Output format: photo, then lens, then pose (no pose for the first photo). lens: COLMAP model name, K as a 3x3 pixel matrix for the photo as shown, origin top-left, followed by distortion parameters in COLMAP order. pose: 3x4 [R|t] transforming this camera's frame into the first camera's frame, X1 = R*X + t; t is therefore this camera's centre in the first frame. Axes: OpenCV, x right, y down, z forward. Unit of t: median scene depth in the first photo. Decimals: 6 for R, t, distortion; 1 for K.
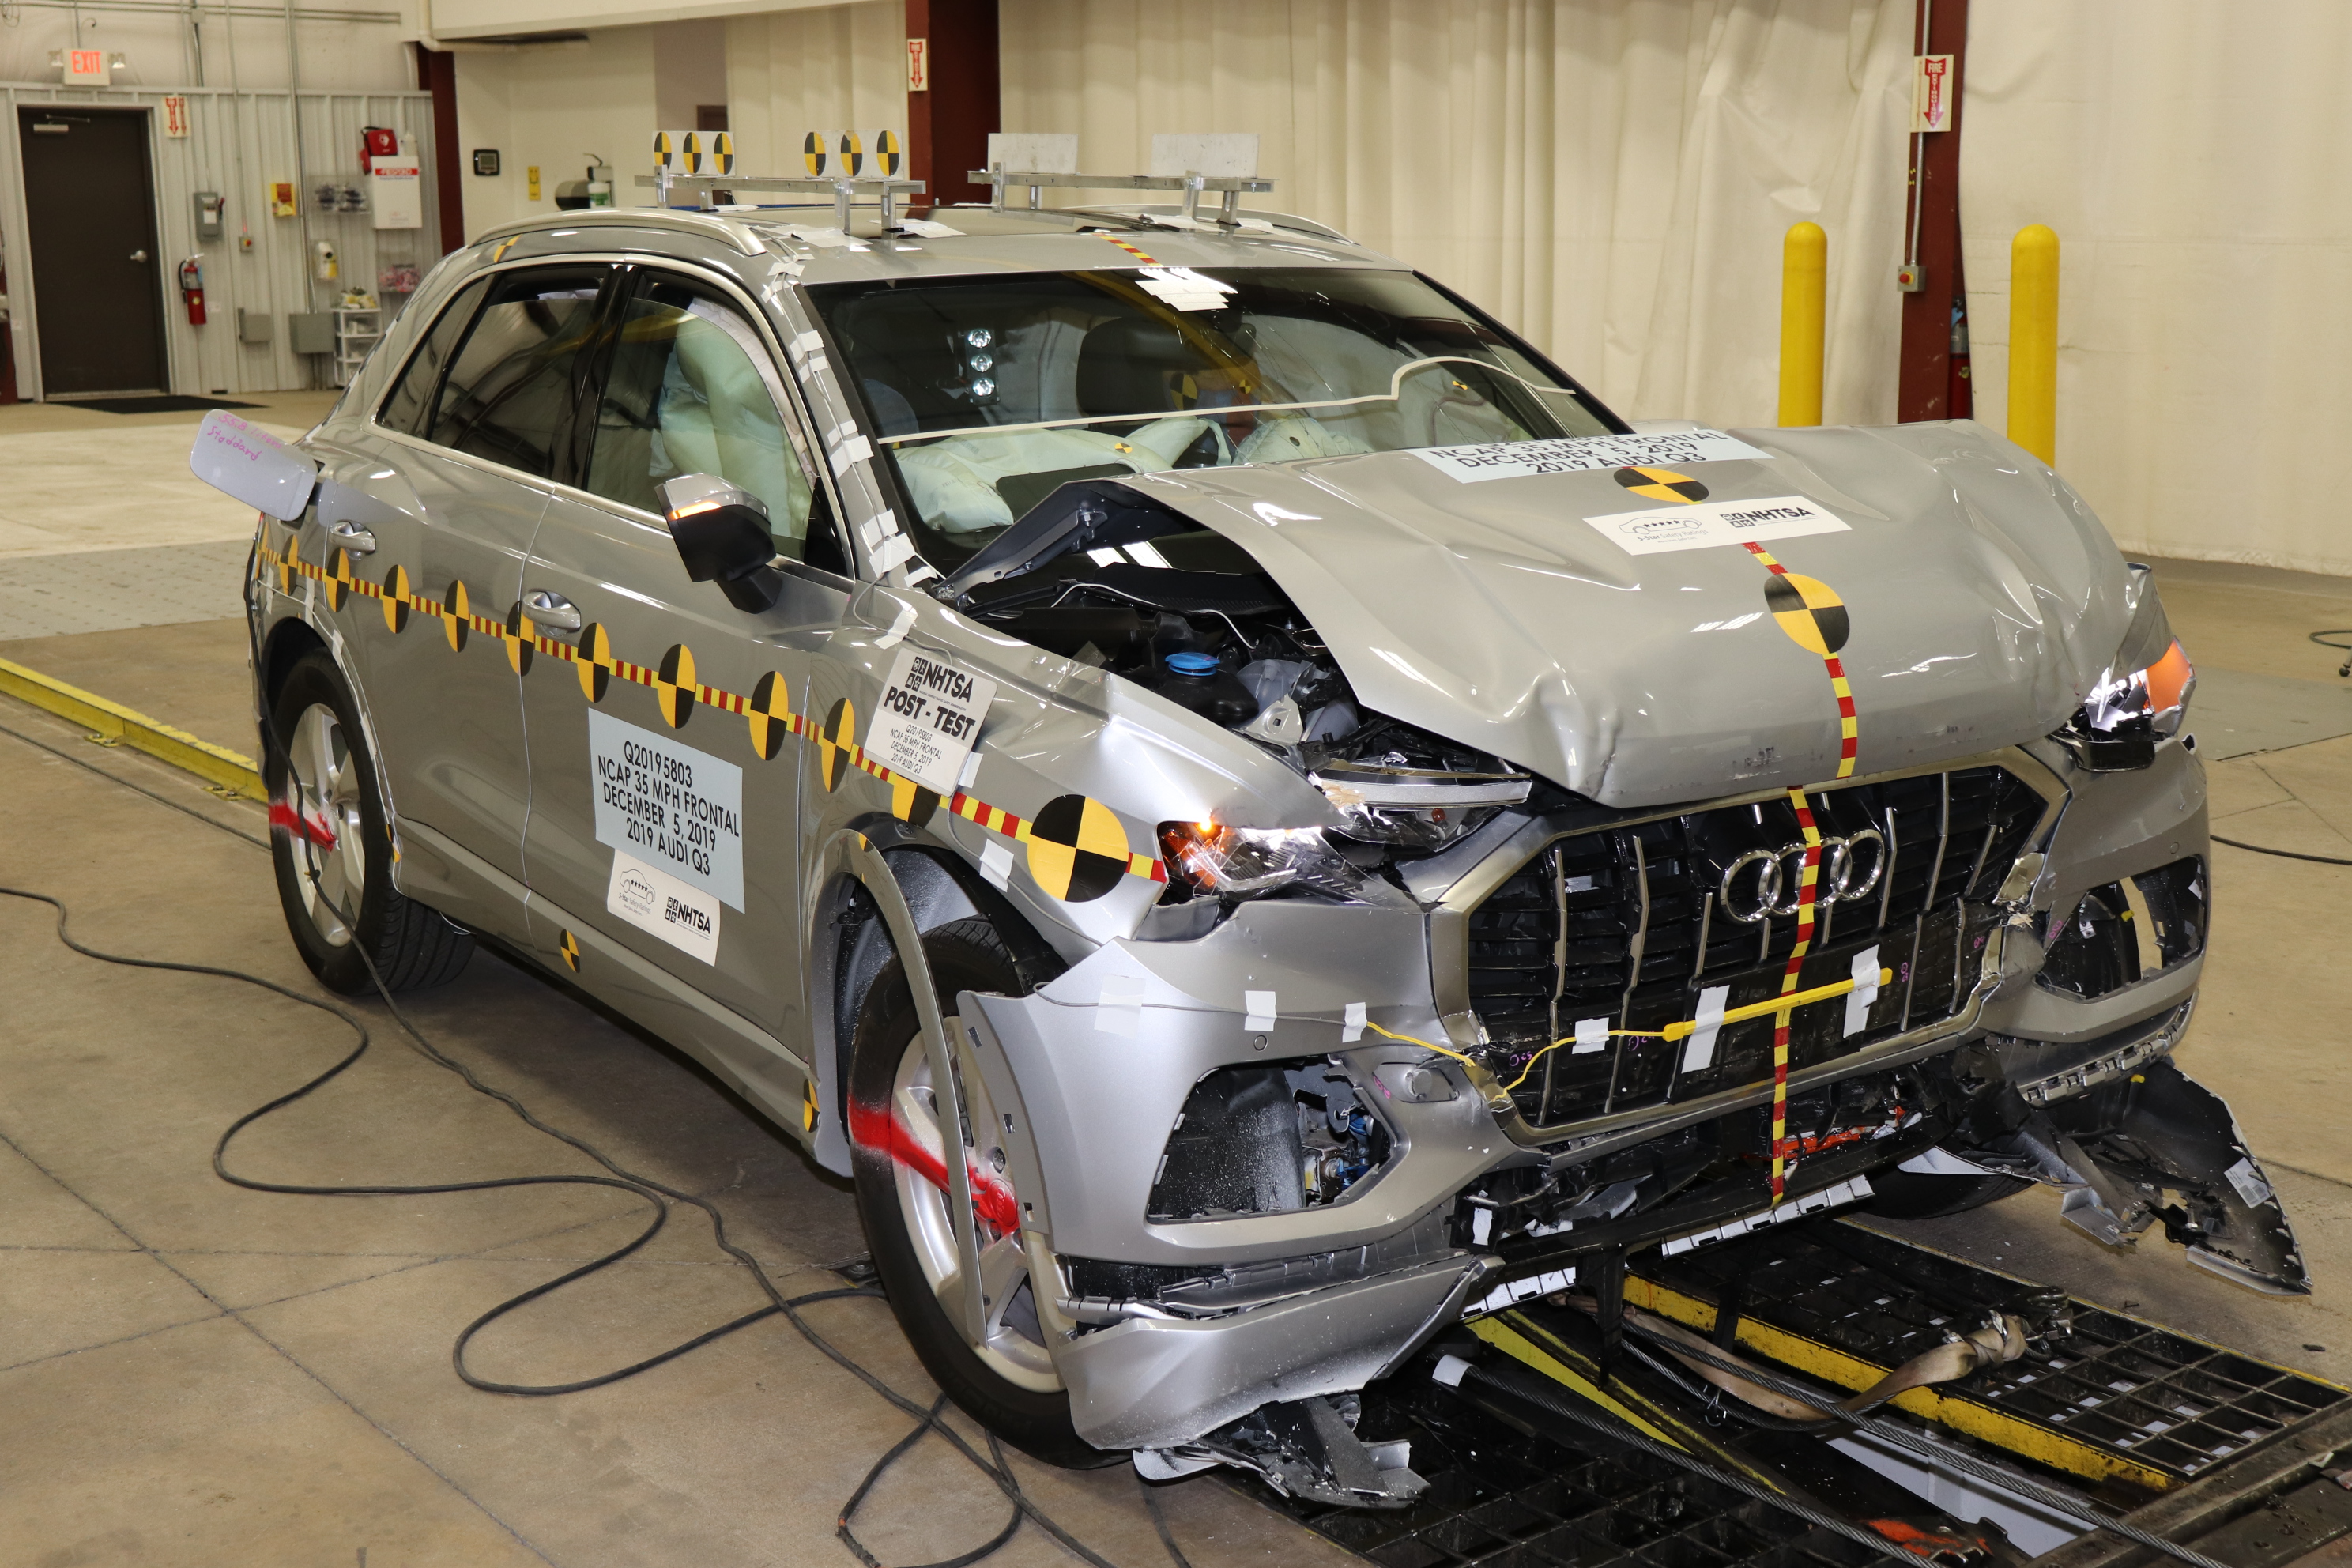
lens RADIAL K [[2958.5, 0, 1176.0], [0, 2958.5, 784.0], [0, 0, 1]] dist [-0.041396, 0.269702]
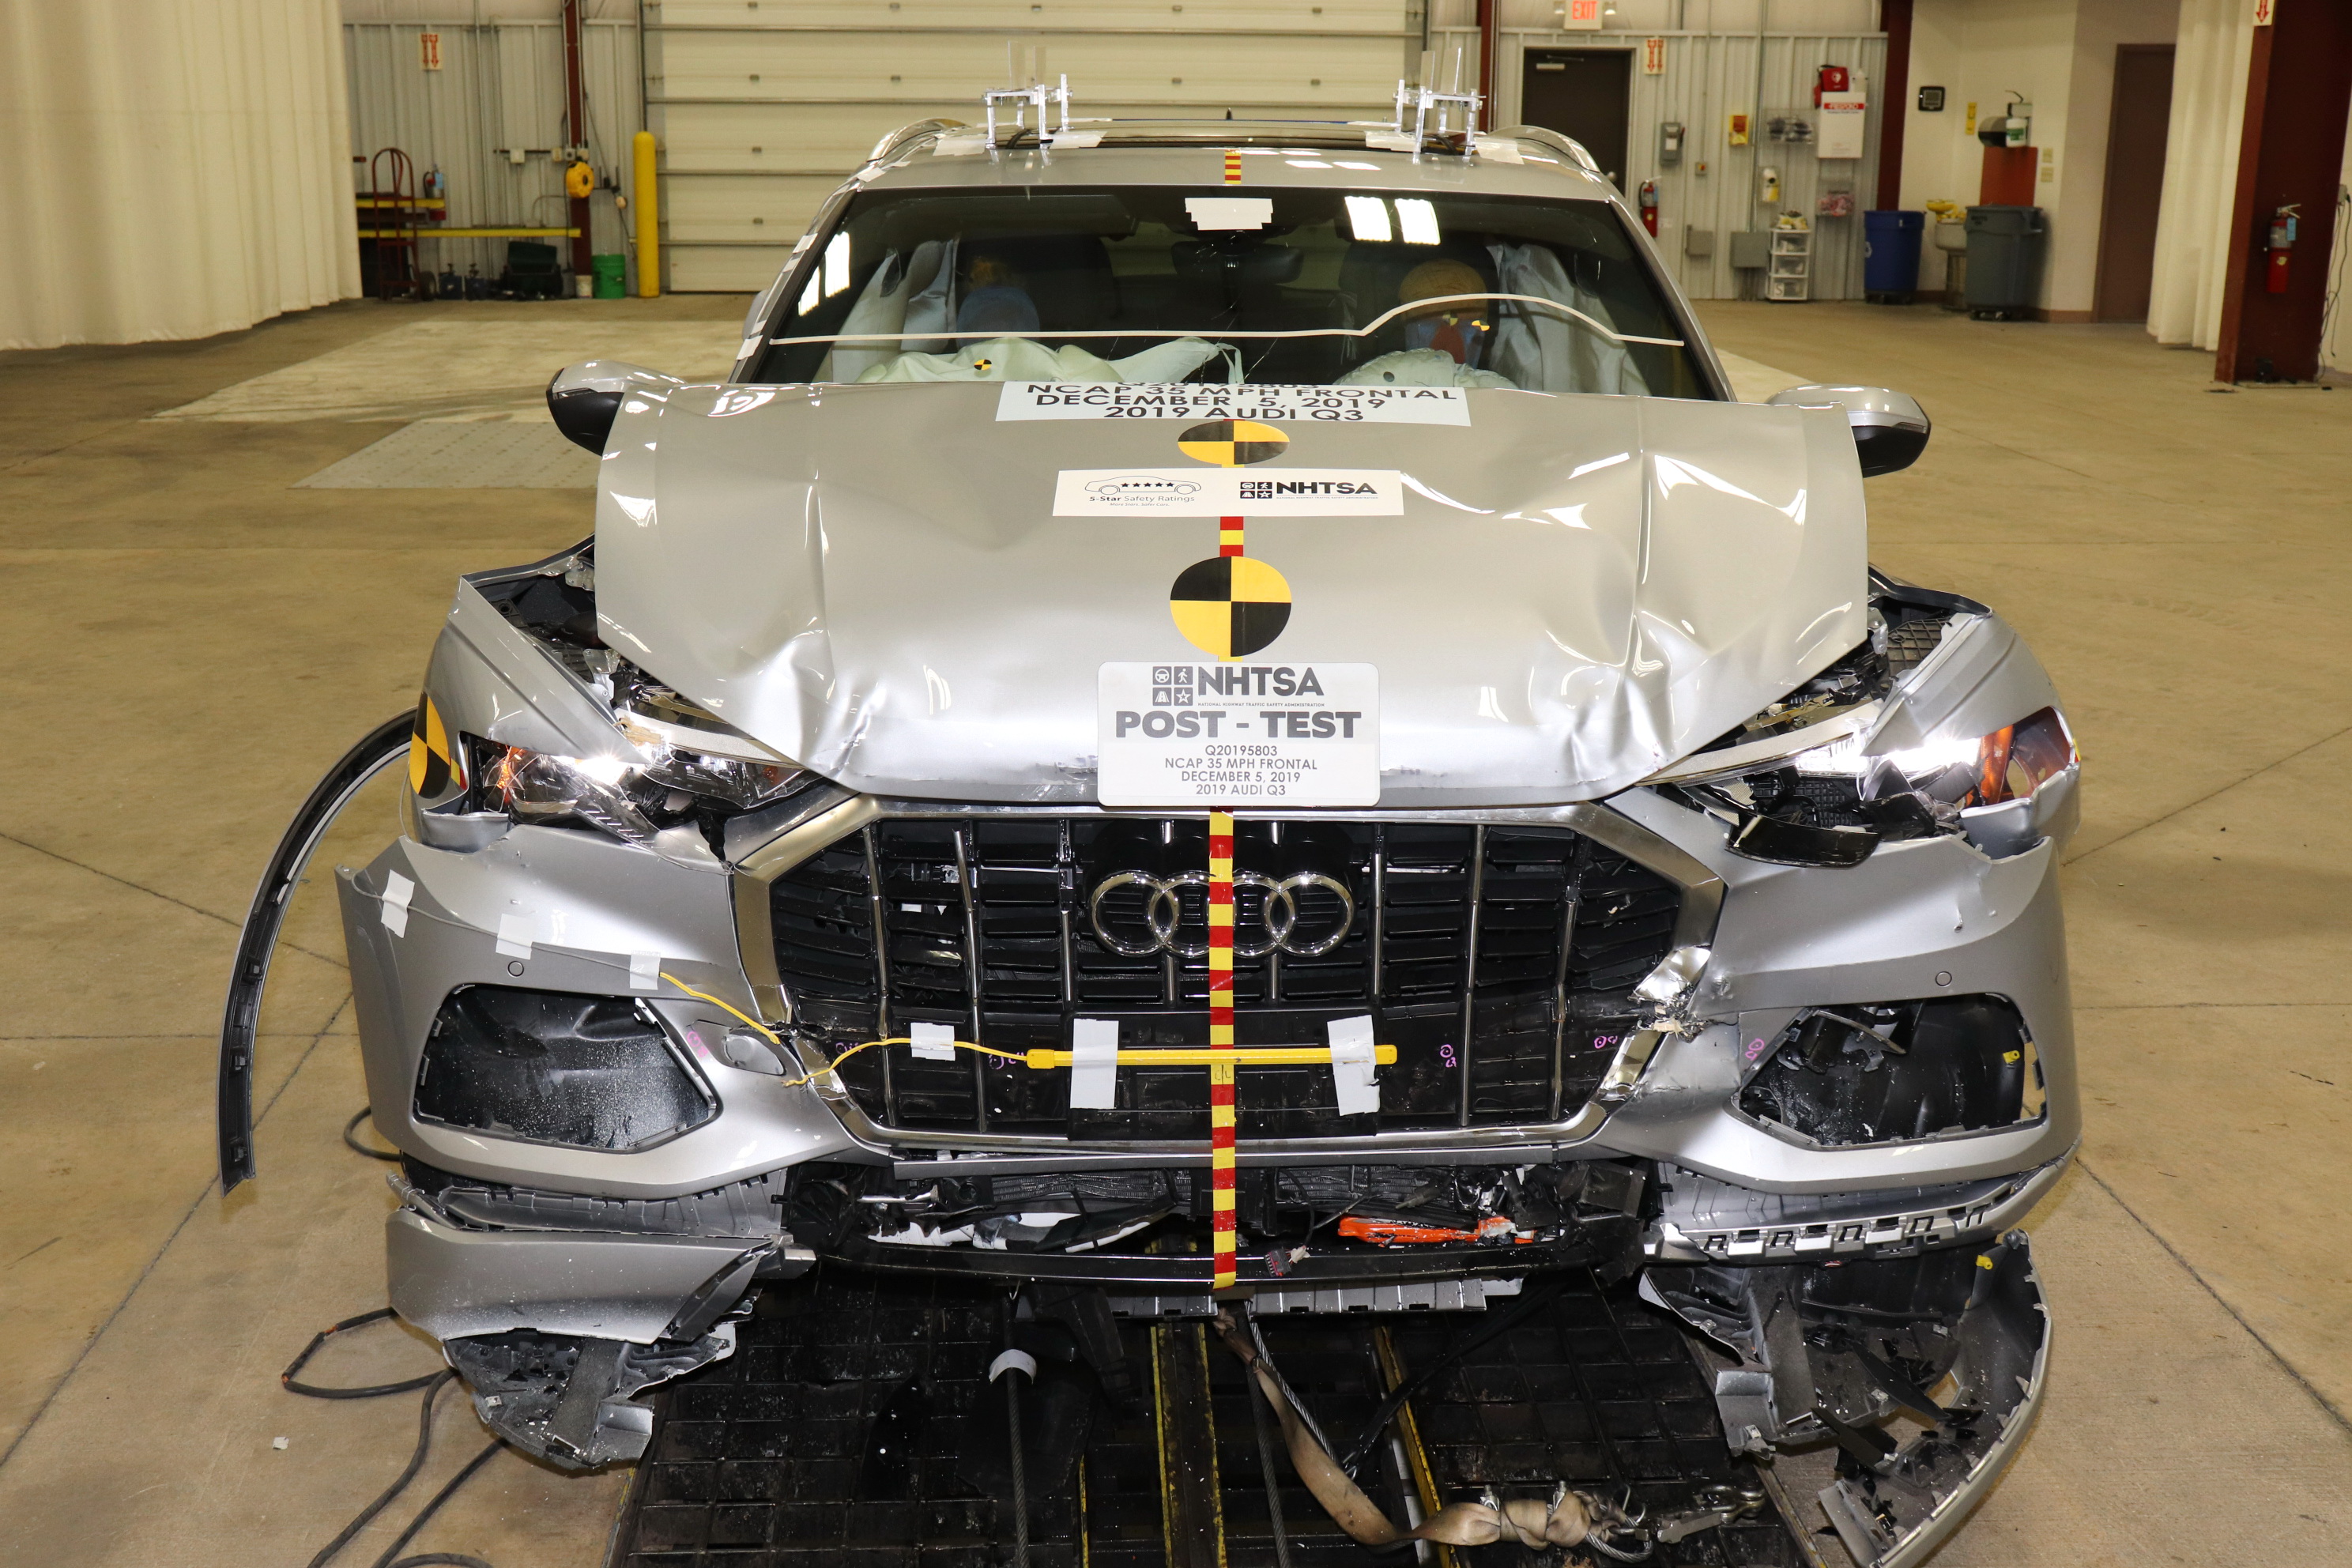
lens RADIAL K [[2580.5, 0, 1176.0], [0, 2580.5, 784.0], [0, 0, 1]] dist [-0.068271, 0.193566]
pose [[0.813166, 0.158465, -0.560044, 0.111247], [-0.129195, 0.987362, 0.091788, -0.013148], [0.567512, -0.002284, 0.823362, 0.069596]]
